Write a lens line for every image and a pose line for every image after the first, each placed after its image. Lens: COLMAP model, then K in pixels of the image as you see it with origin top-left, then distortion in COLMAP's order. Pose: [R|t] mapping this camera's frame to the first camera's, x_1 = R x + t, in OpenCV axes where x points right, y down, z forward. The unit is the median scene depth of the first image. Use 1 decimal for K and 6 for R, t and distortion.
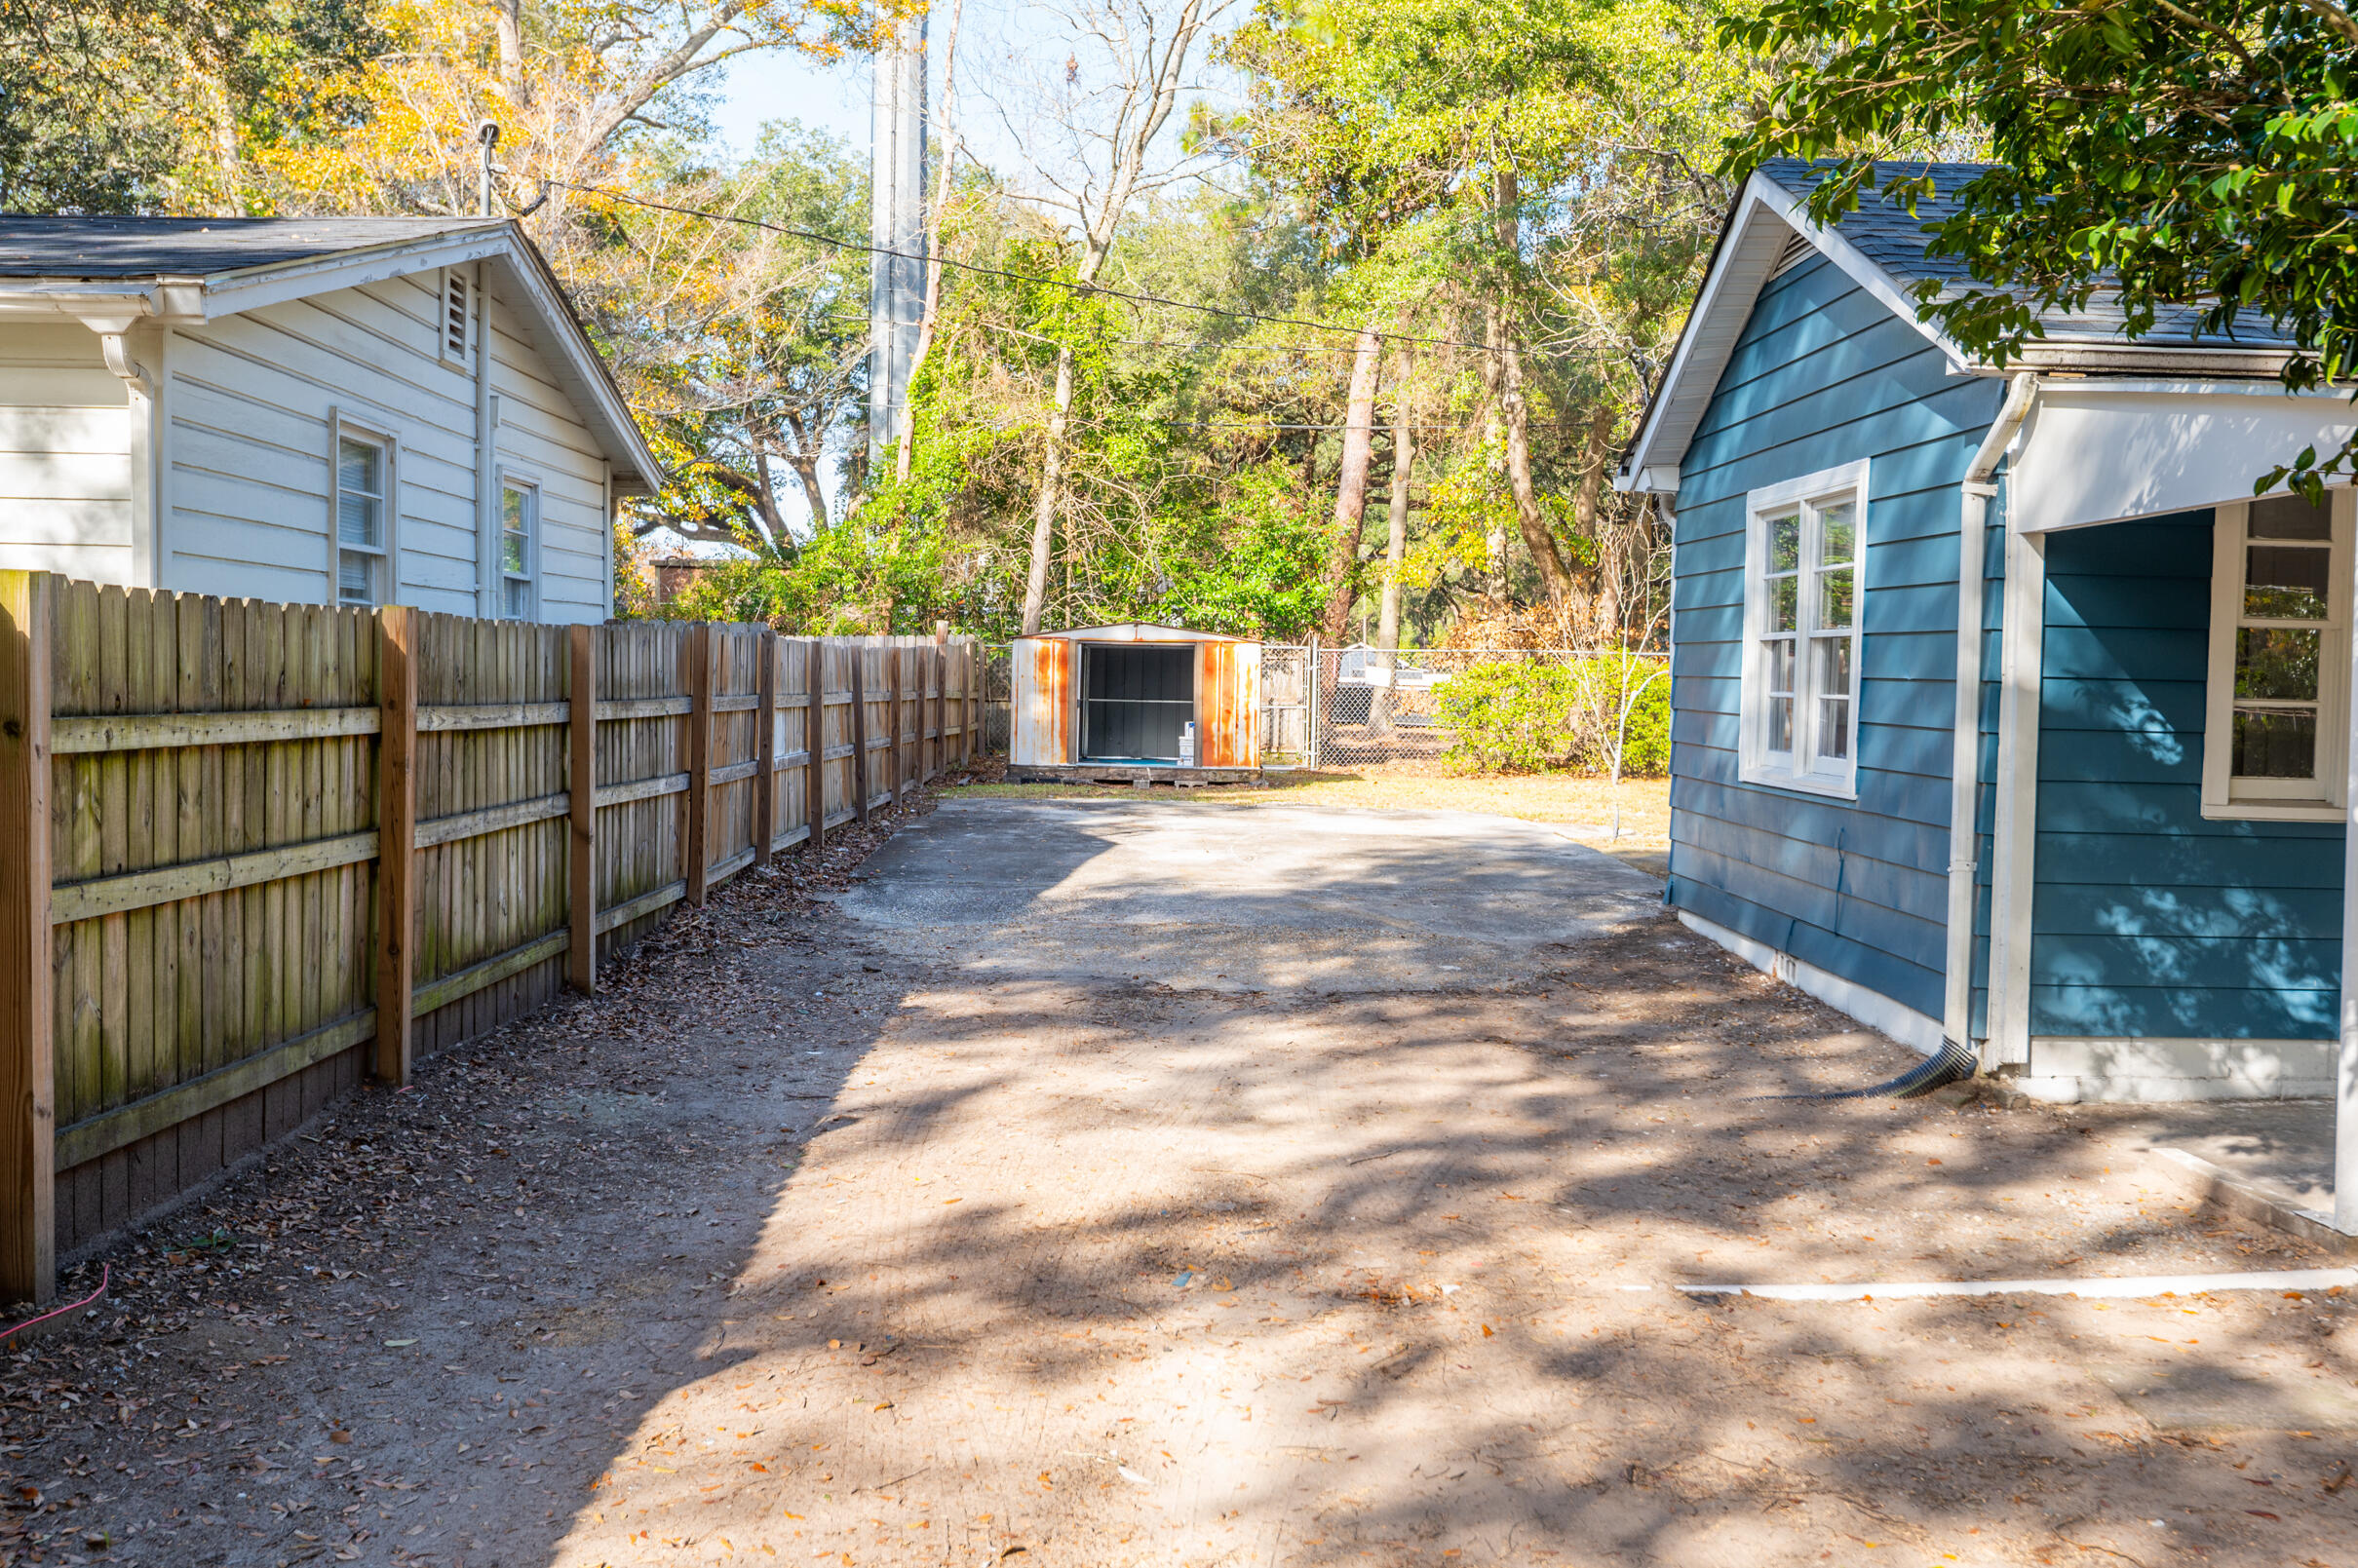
lens RADIAL K [[1880.2, 0, 1179.0], [0, 1880.2, 784.0], [0, 0, 1]] dist [0.009103, 0.009789]
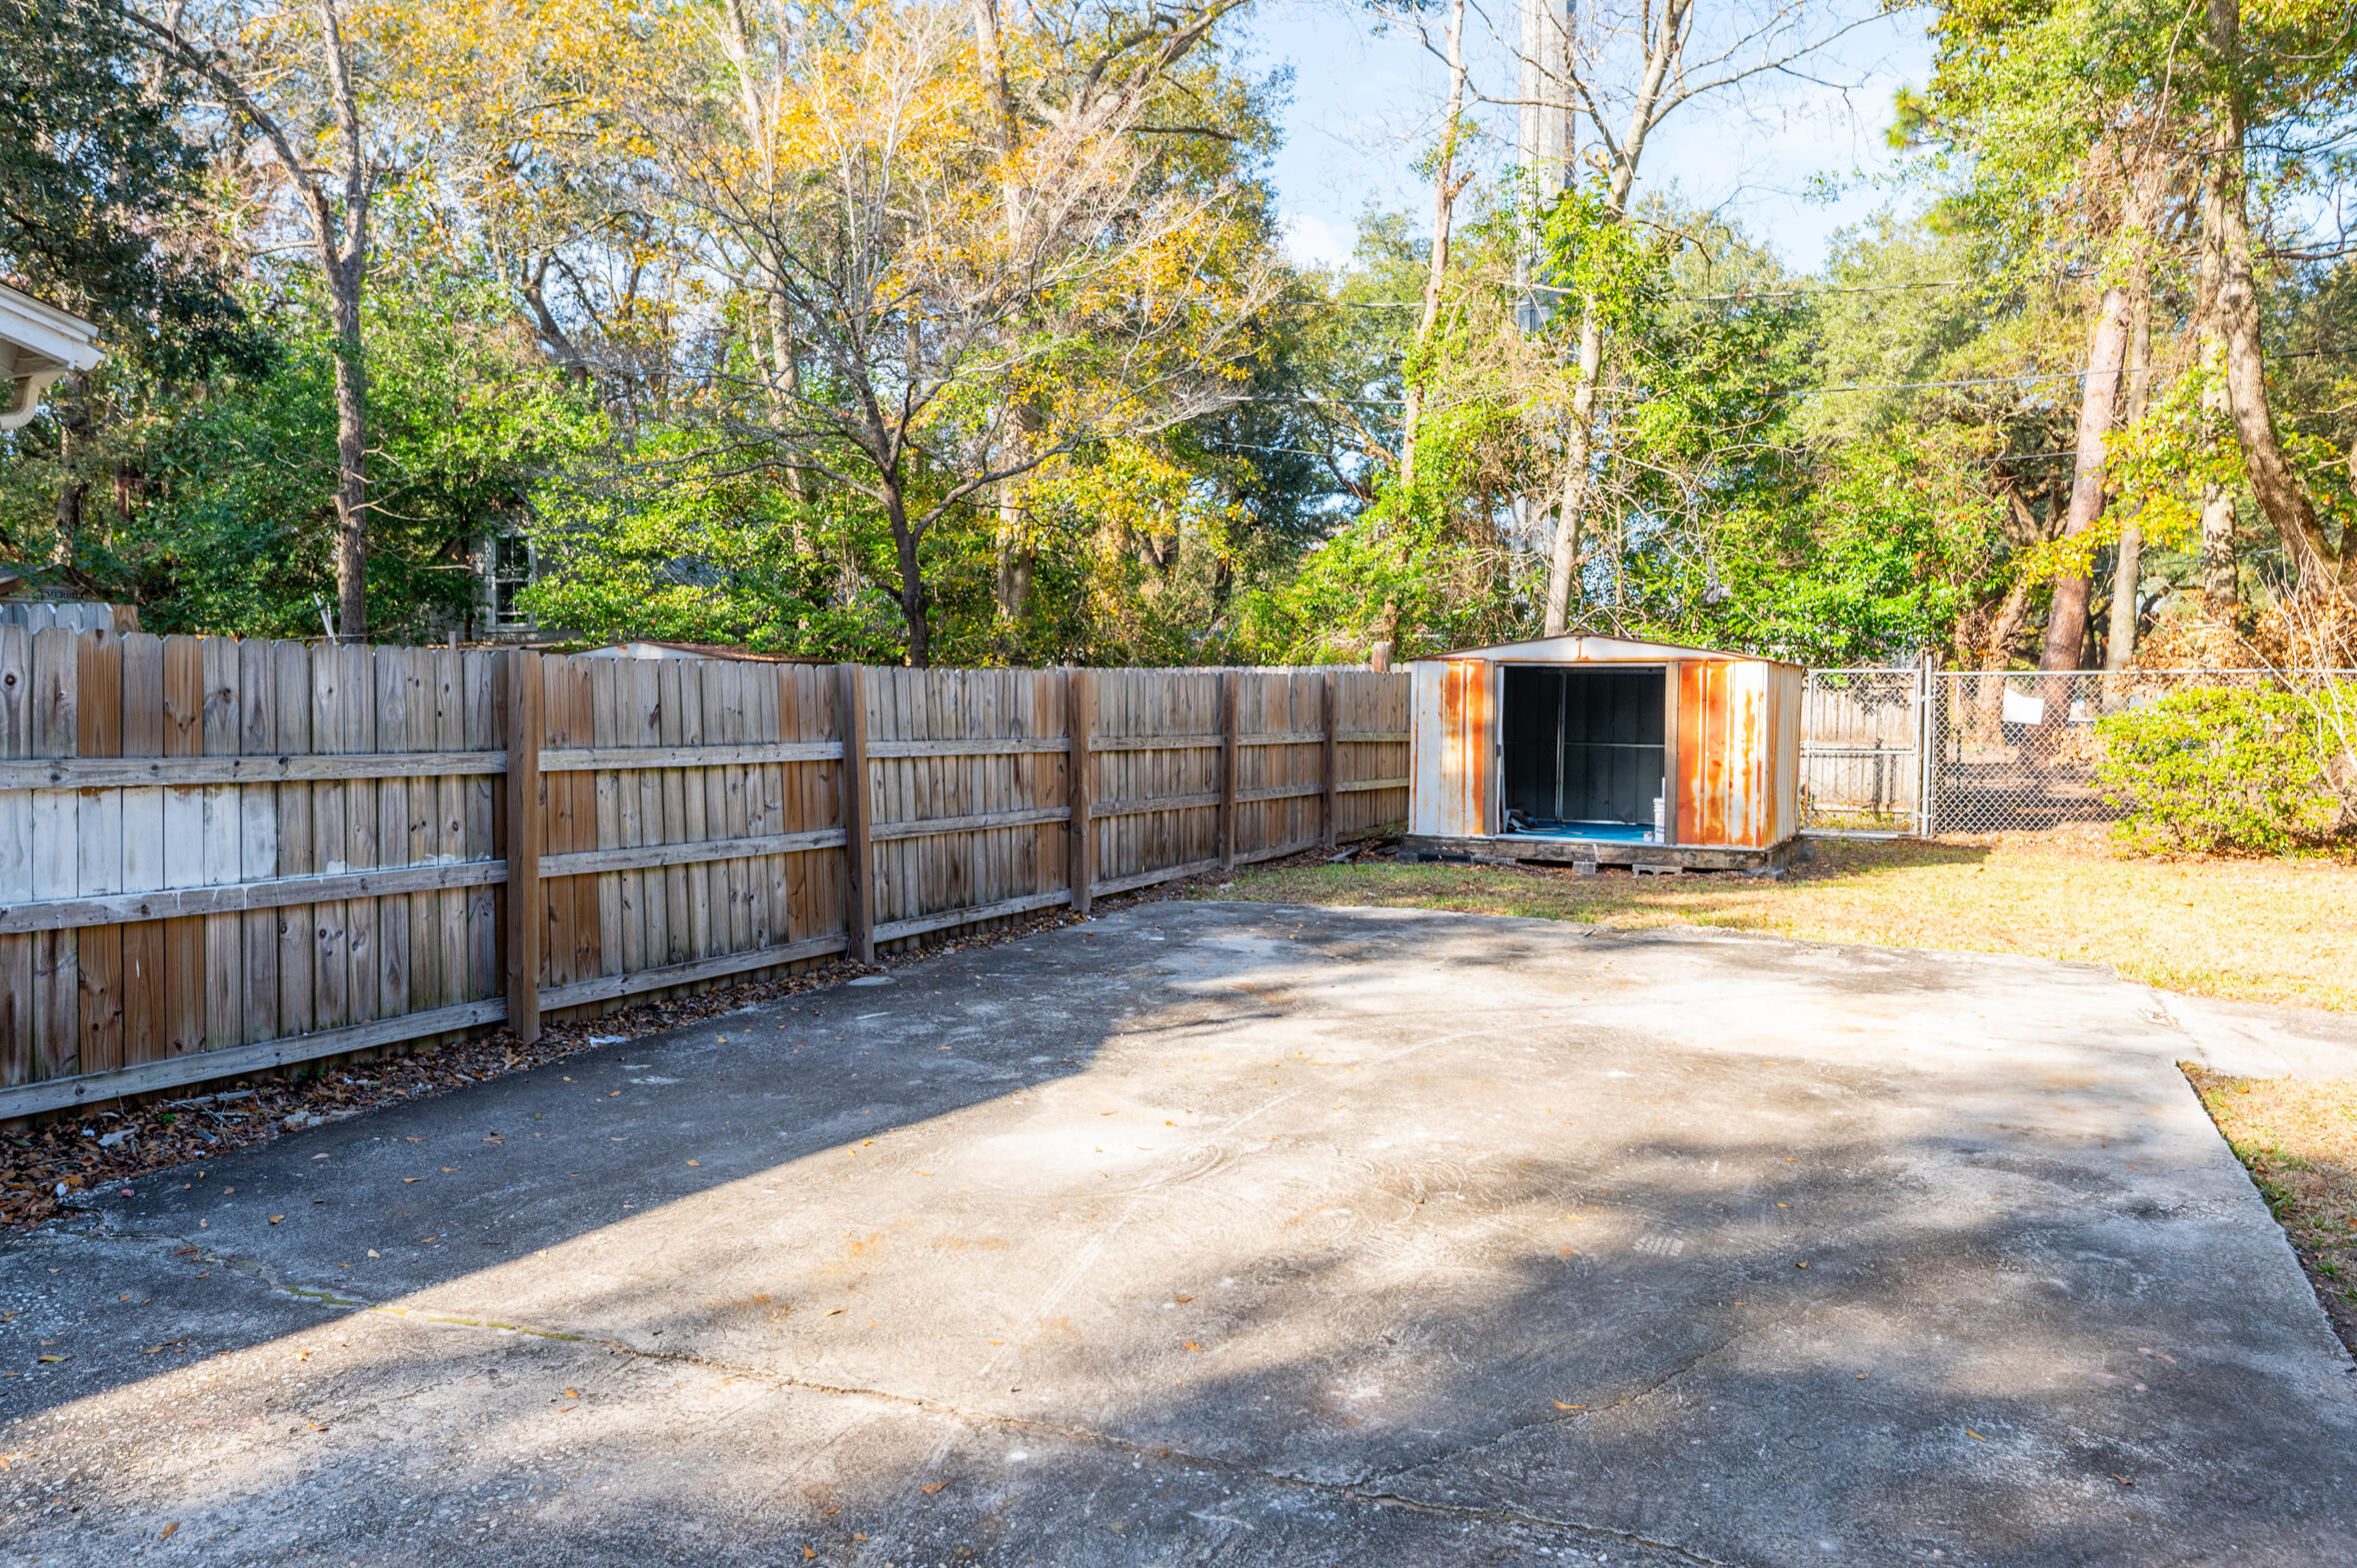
lens RADIAL K [[1563.8, 0, 1309.3], [0, 1563.8, 771.0], [0, 0, 1]] dist [0.001015, 0.000430]
pose [[0.916217, 0.007998, -0.400603, 0.100591], [-0.016252, 0.999720, -0.017210, -0.020483], [0.400353, 0.022279, 0.916090, 0.368713]]
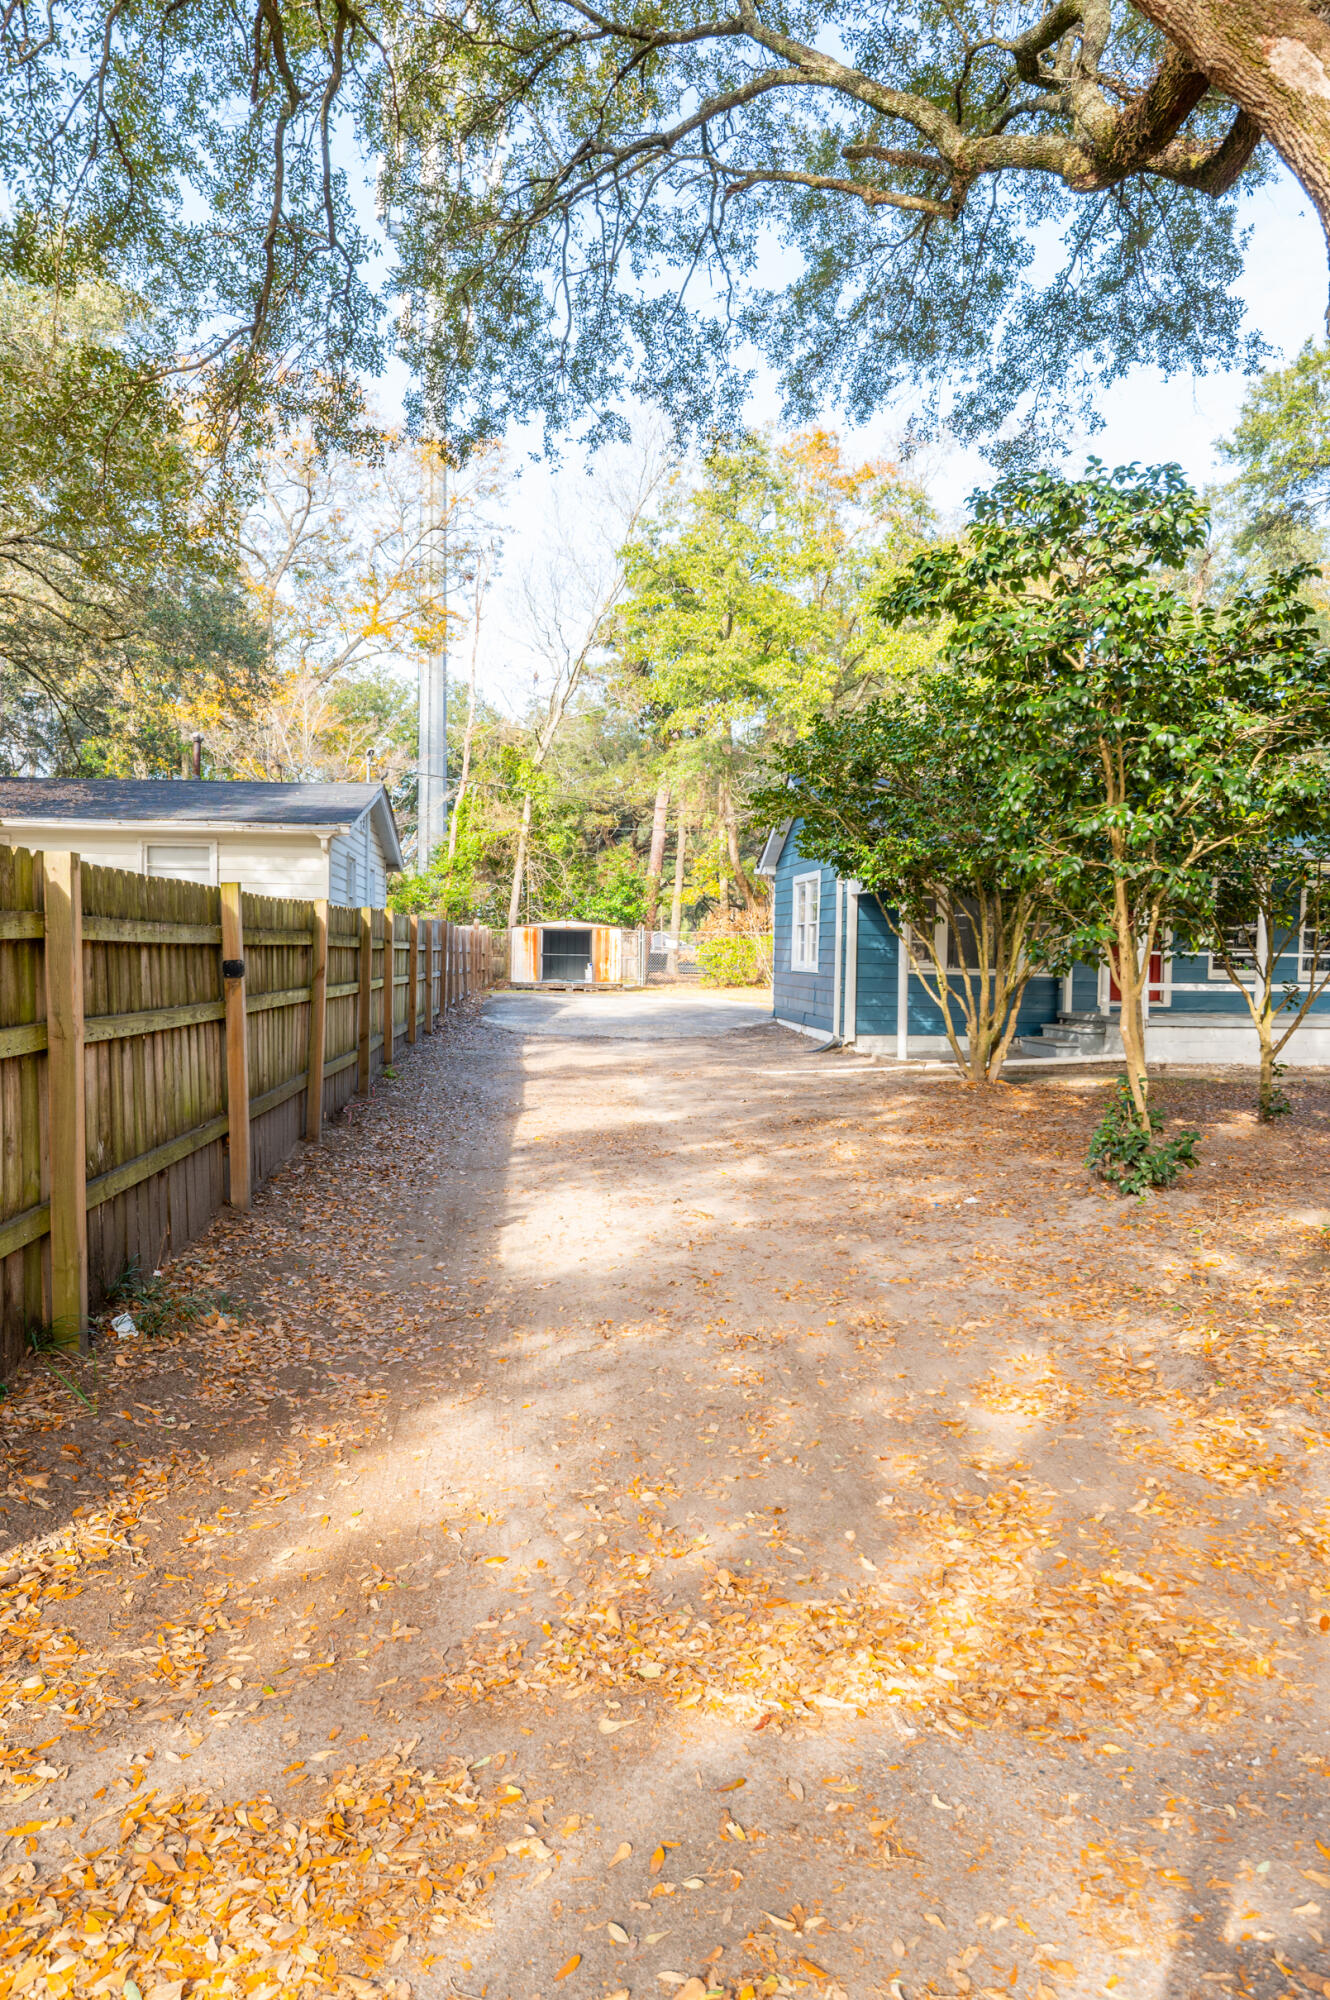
lens RADIAL K [[1185.9, 0, 665.0], [0, 1185.9, 1000.0], [0, 0, 1]] dist [-0.000116, -0.000023]
pose [[0.994821, -0.006016, 0.101460, -0.045028], [0.007889, 0.999806, -0.018075, 0.034874], [-0.101332, 0.018782, 0.994675, -0.400148]]
